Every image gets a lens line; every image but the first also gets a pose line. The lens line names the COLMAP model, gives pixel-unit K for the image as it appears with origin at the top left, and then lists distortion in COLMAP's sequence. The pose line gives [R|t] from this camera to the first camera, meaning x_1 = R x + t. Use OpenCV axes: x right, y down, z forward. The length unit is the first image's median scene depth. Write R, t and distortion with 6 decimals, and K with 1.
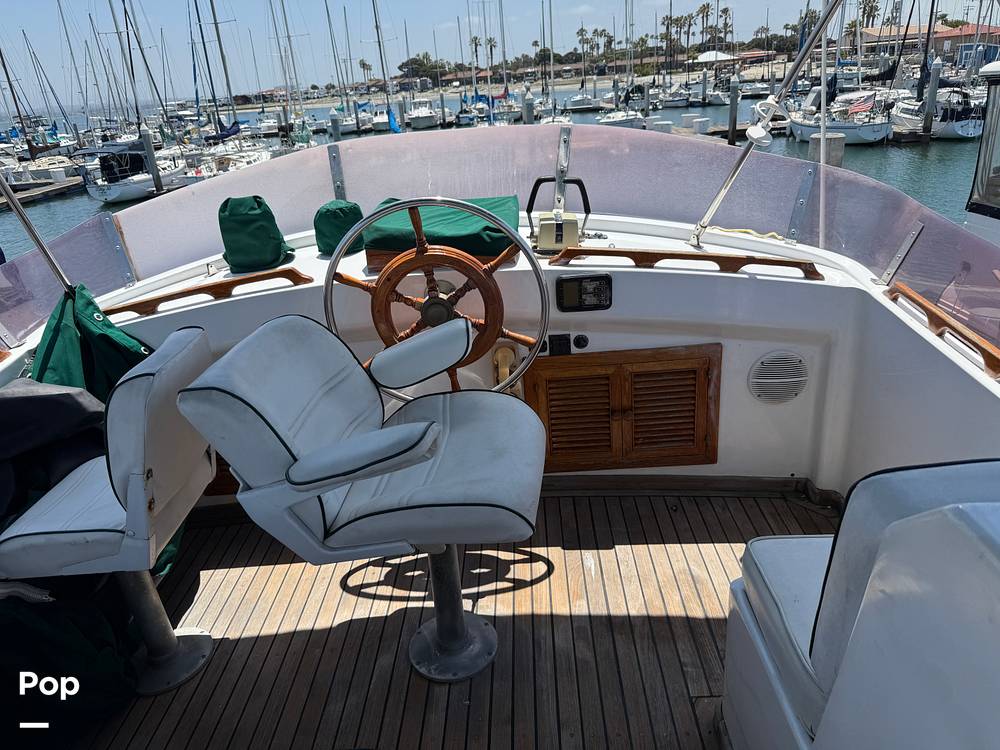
lens RADIAL K [[703.1, 0, 502.5], [0, 703.1, 378.0], [0, 0, 1]] dist [0.034449, -0.040051]
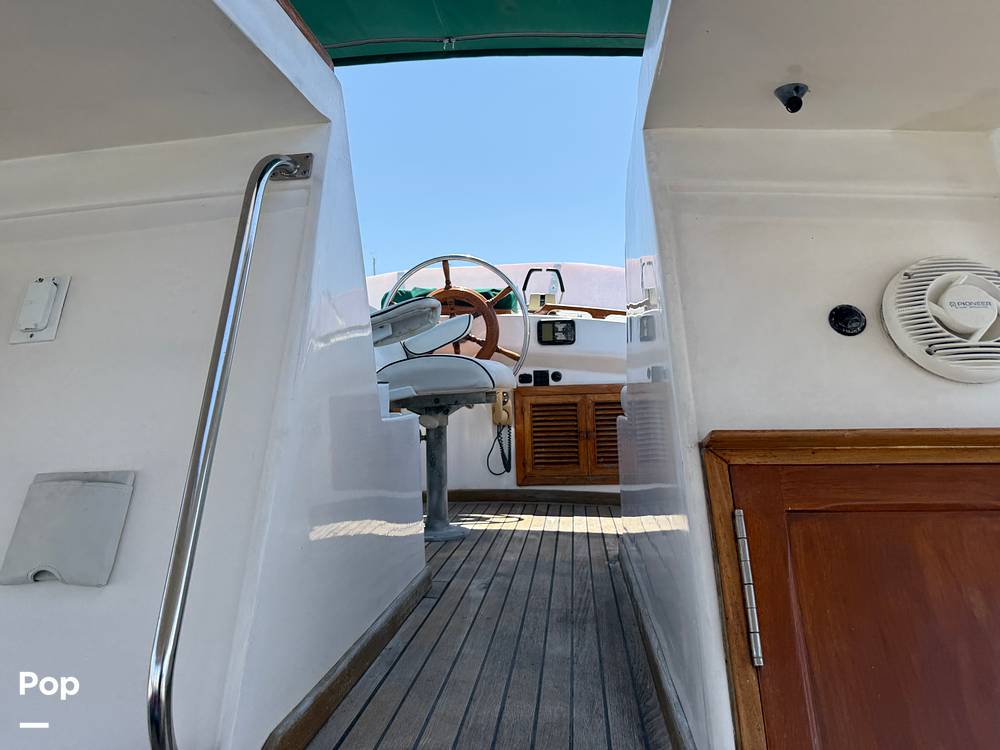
lens RADIAL K [[703.1, 0, 504.9], [0, 703.1, 378.7], [0, 0, 1]] dist [0.034449, -0.040051]
pose [[0.995714, 0.047394, -0.079424, 0.121064], [-0.076741, 0.902669, -0.423437, 0.552360], [0.051625, 0.427717, 0.902437, -0.261589]]
